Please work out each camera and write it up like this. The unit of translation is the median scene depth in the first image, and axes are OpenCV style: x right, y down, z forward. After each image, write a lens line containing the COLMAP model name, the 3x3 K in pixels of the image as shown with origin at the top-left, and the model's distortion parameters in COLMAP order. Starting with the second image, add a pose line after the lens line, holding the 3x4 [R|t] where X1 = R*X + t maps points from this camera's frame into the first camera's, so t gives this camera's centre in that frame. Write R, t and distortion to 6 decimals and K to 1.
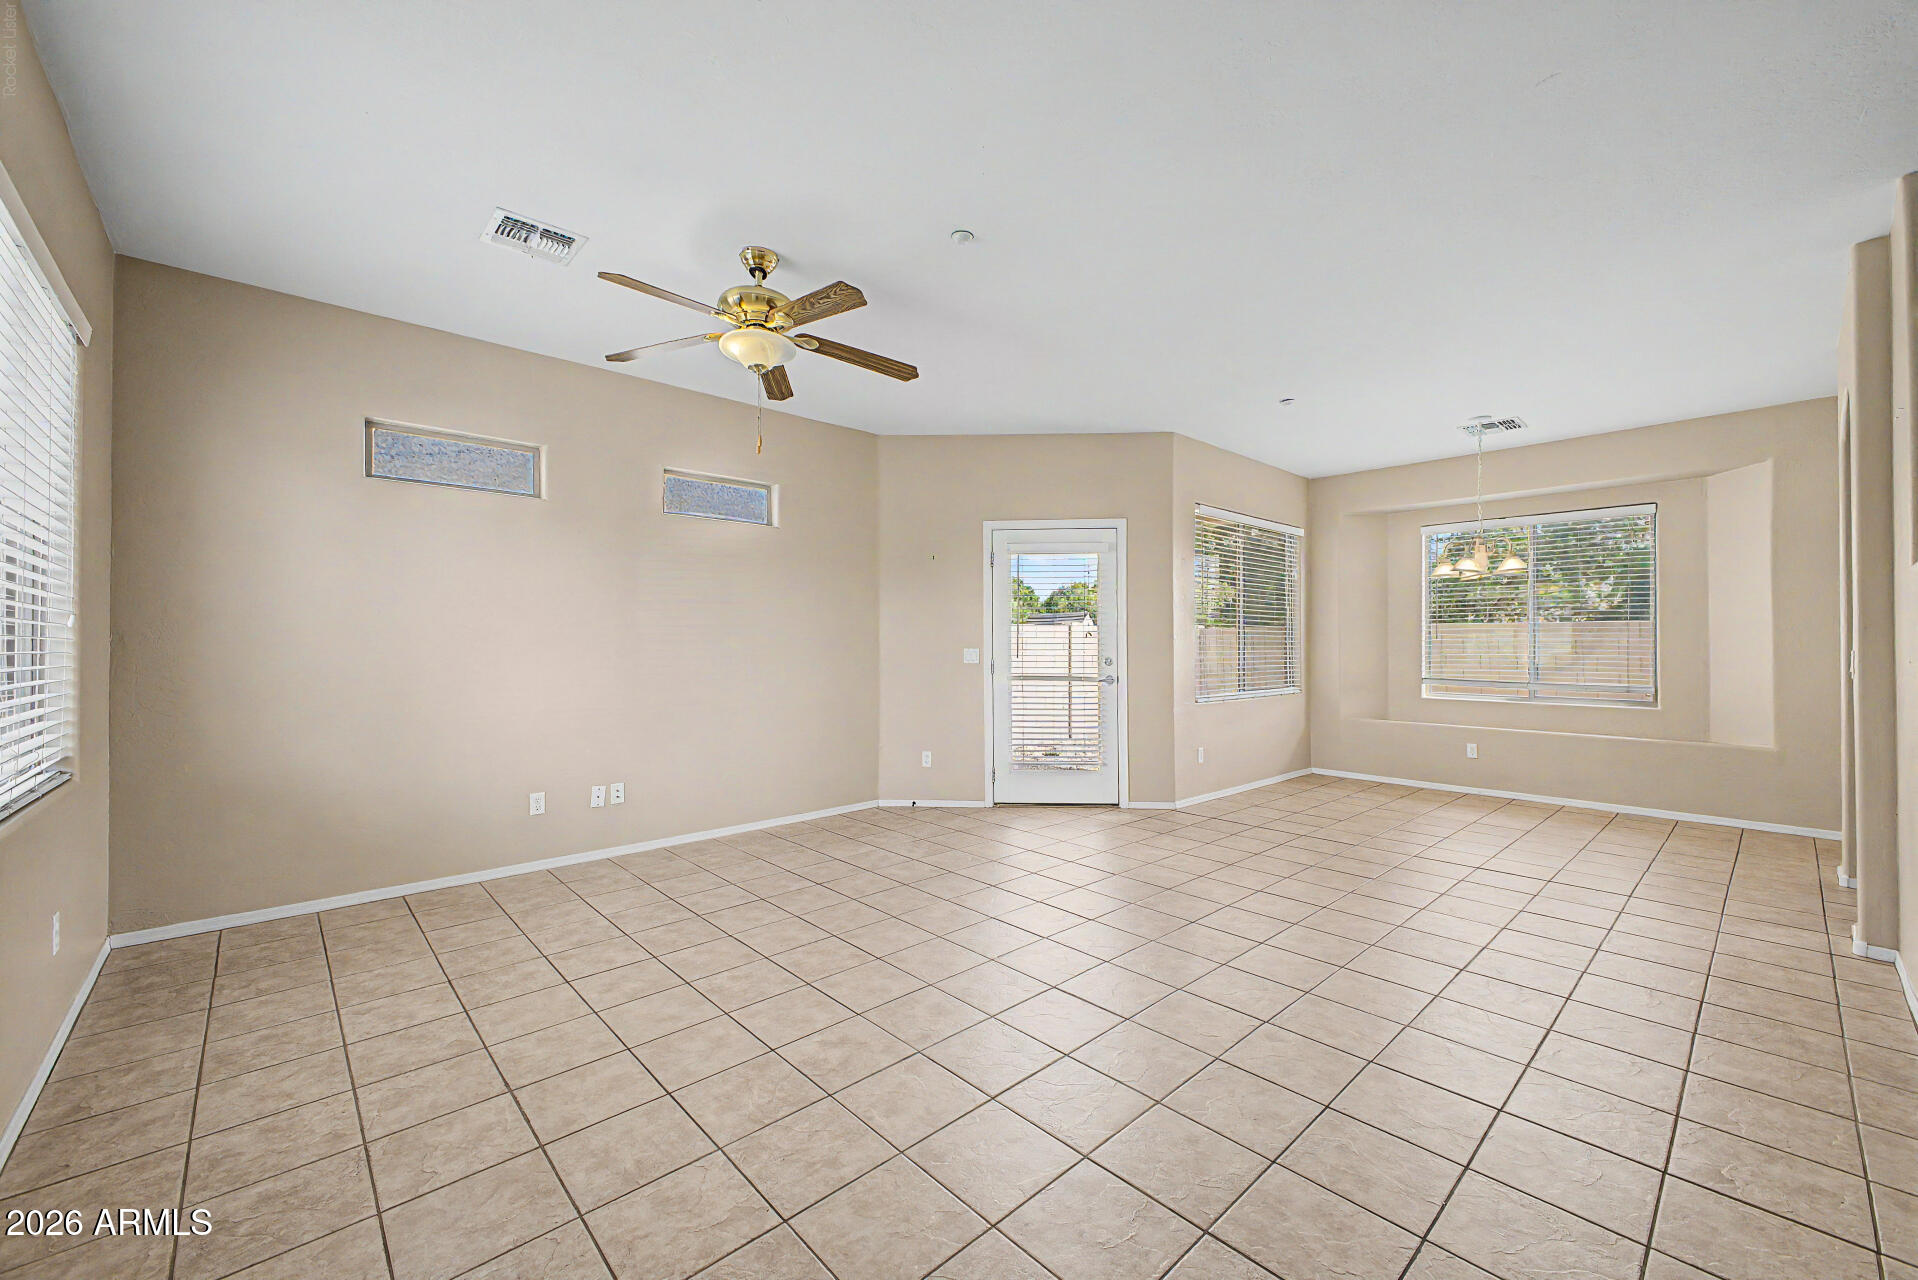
lens RADIAL K [[764.9, 0, 960.0], [0, 764.9, 637.0], [0, 0, 1]] dist [0.008964, -0.000894]
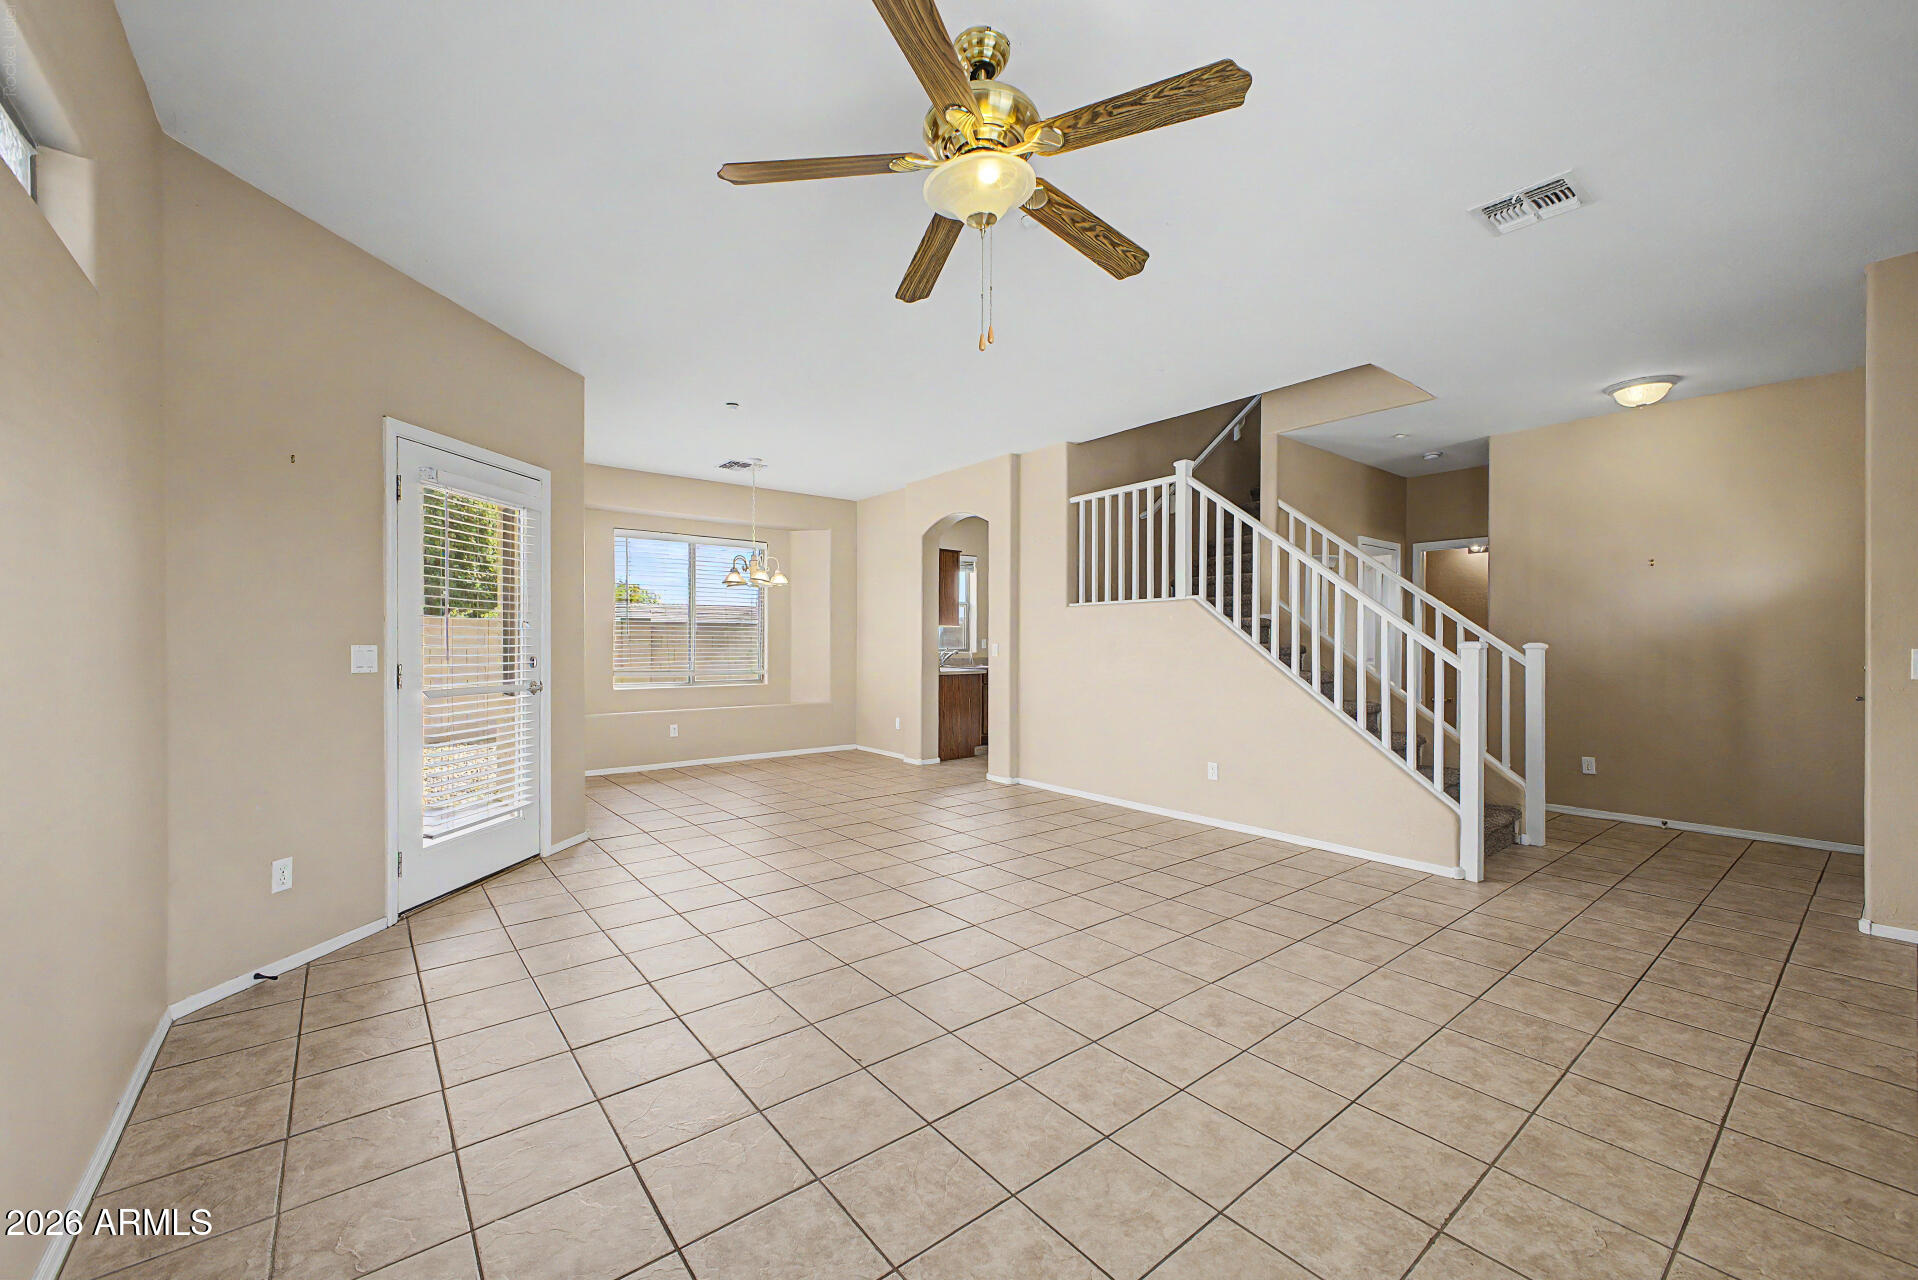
lens RADIAL K [[764.9, 0, 974.7], [0, 764.9, 641.5], [0, 0, 1]] dist [0.008964, -0.000894]
pose [[0.049106, -0.000592, 0.998793, -0.531008], [-0.011146, 0.999937, 0.001141, 0.006454], [-0.998731, -0.011189, 0.049097, 0.555806]]
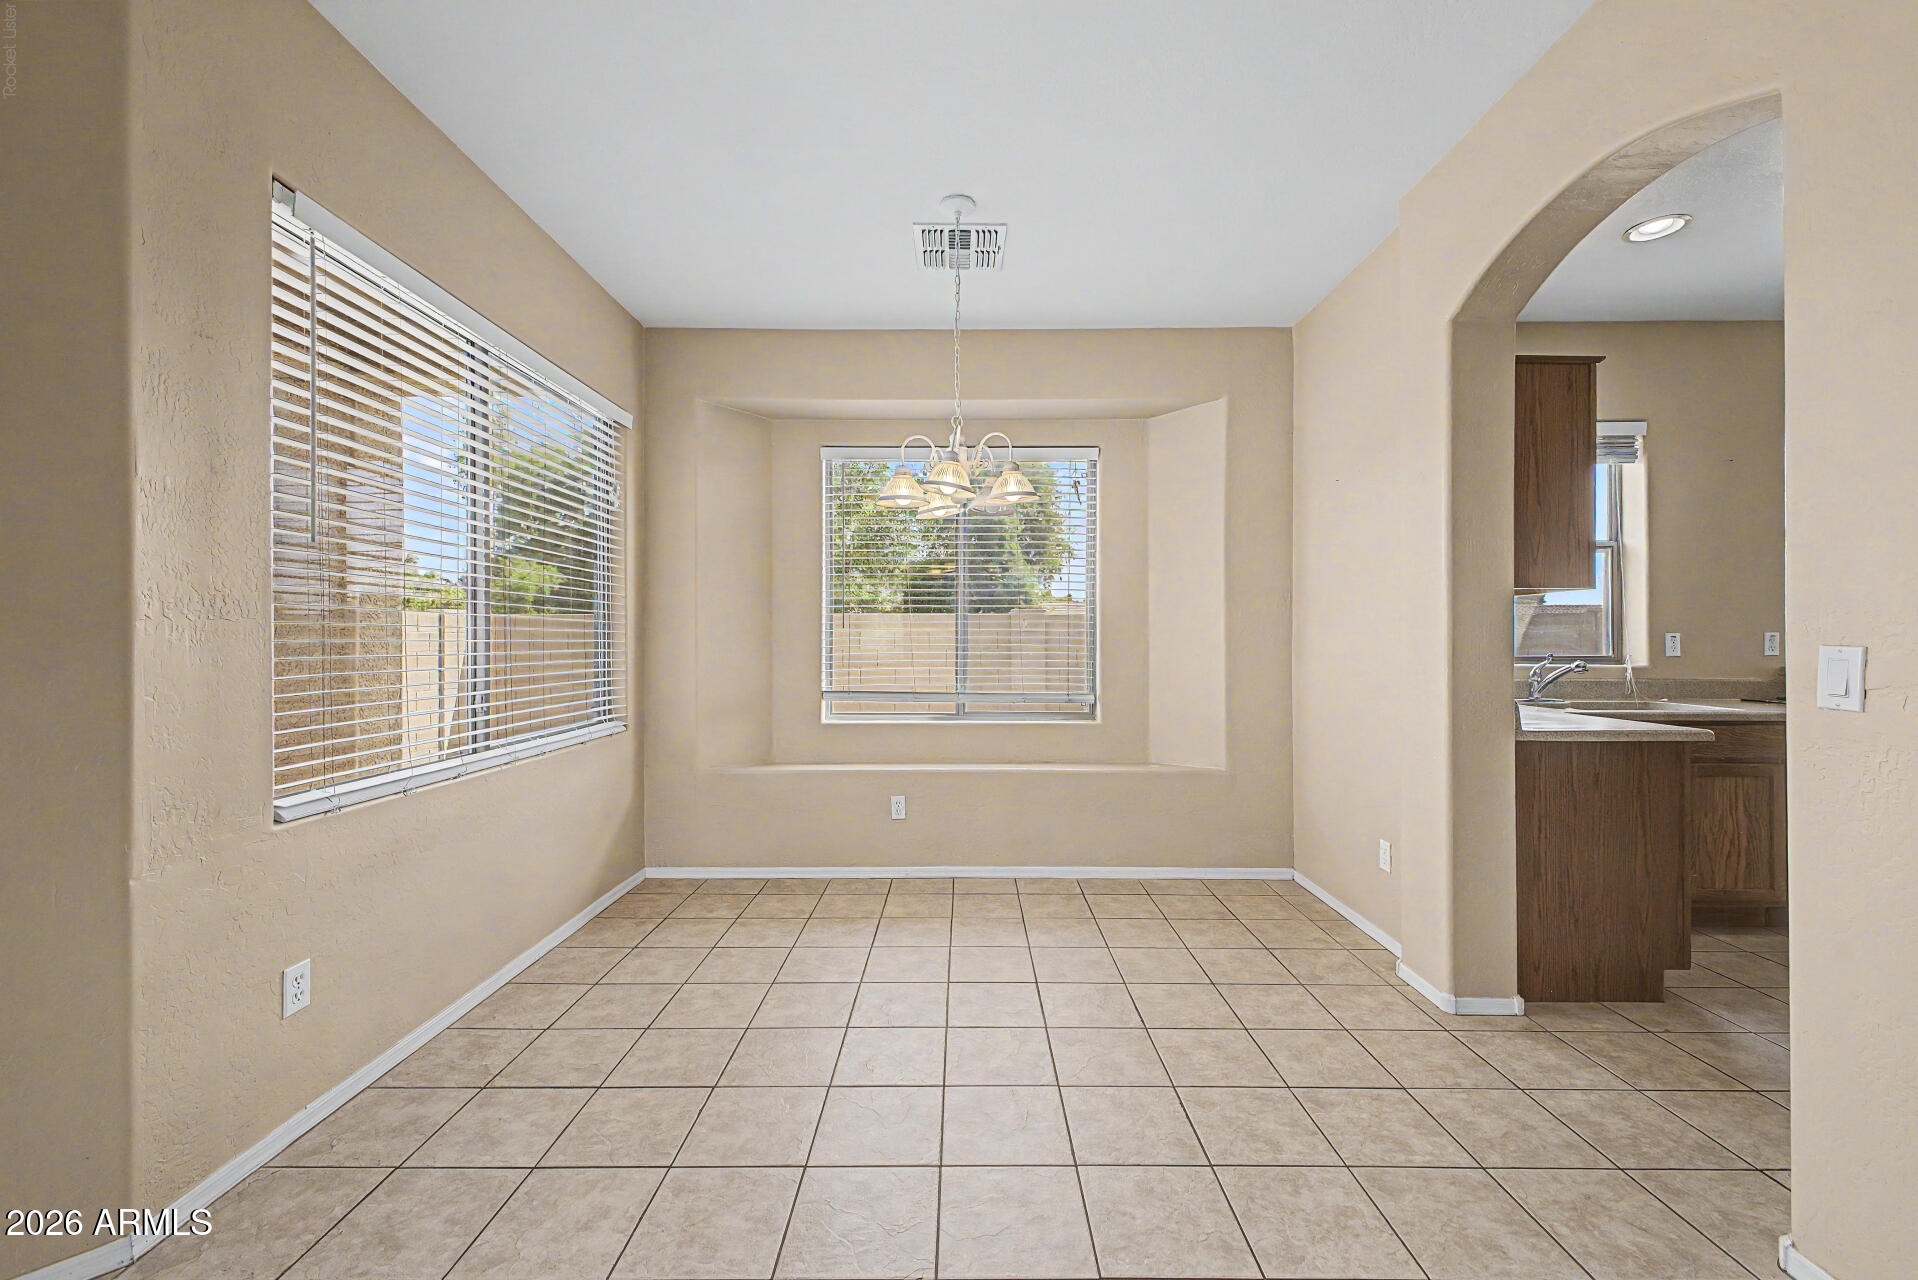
lens RADIAL K [[764.9, 0, 950.7], [0, 764.9, 633.7], [0, 0, 1]] dist [0.008964, -0.000894]
pose [[0.682723, 0.005738, 0.730654, 0.276346], [-0.006801, 0.999976, -0.001498, 0.009265], [-0.730645, -0.003947, 0.682746, 0.621764]]
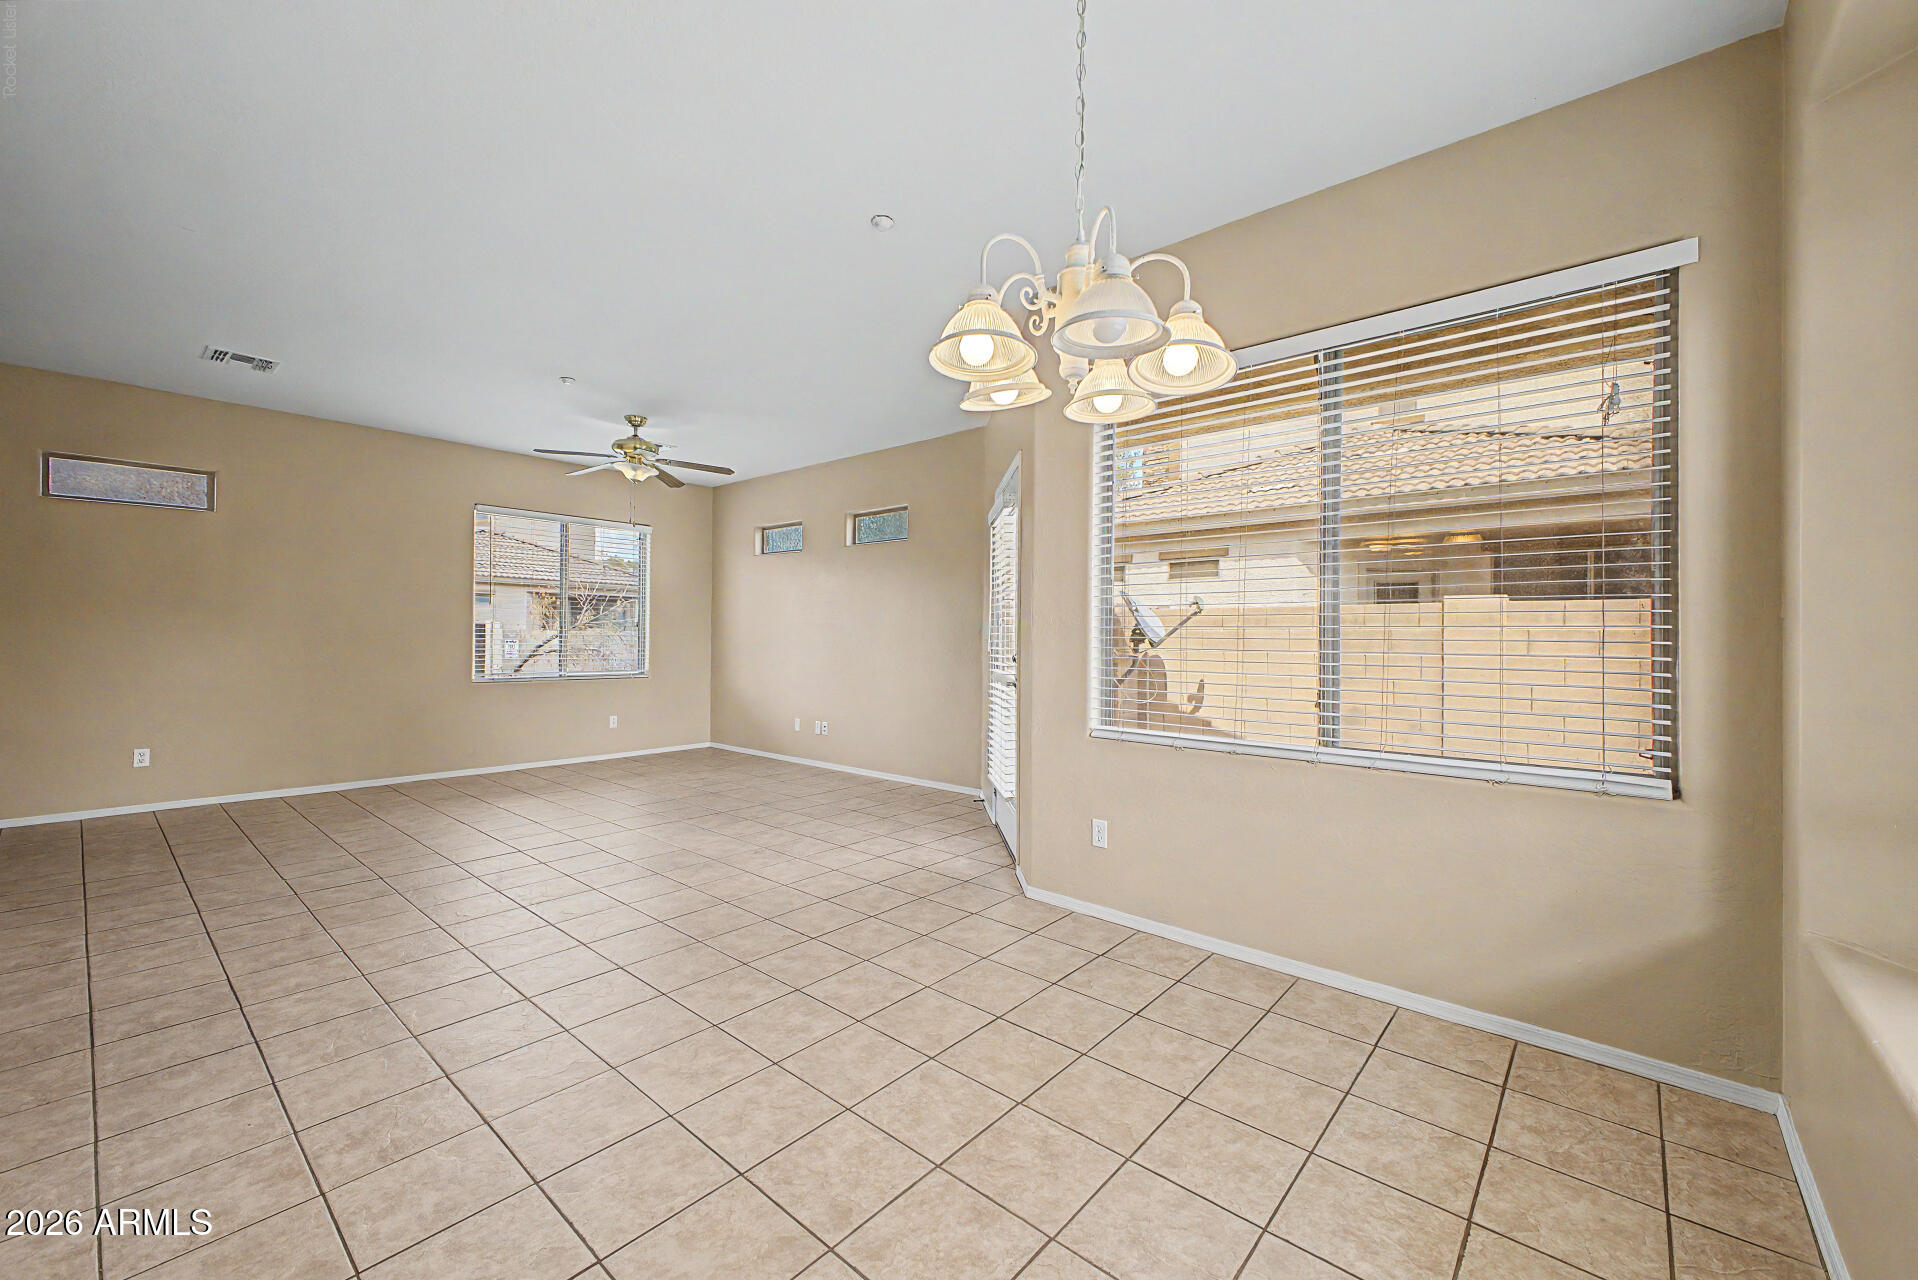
lens RADIAL K [[764.9, 0, 964.6], [0, 764.9, 636.2], [0, 0, 1]] dist [0.008964, -0.000894]
pose [[0.118153, 0.003000, -0.992991, 0.912825], [0.001343, 0.999994, 0.003181, 0.012430], [0.992994, -0.001709, 0.118149, 0.894934]]
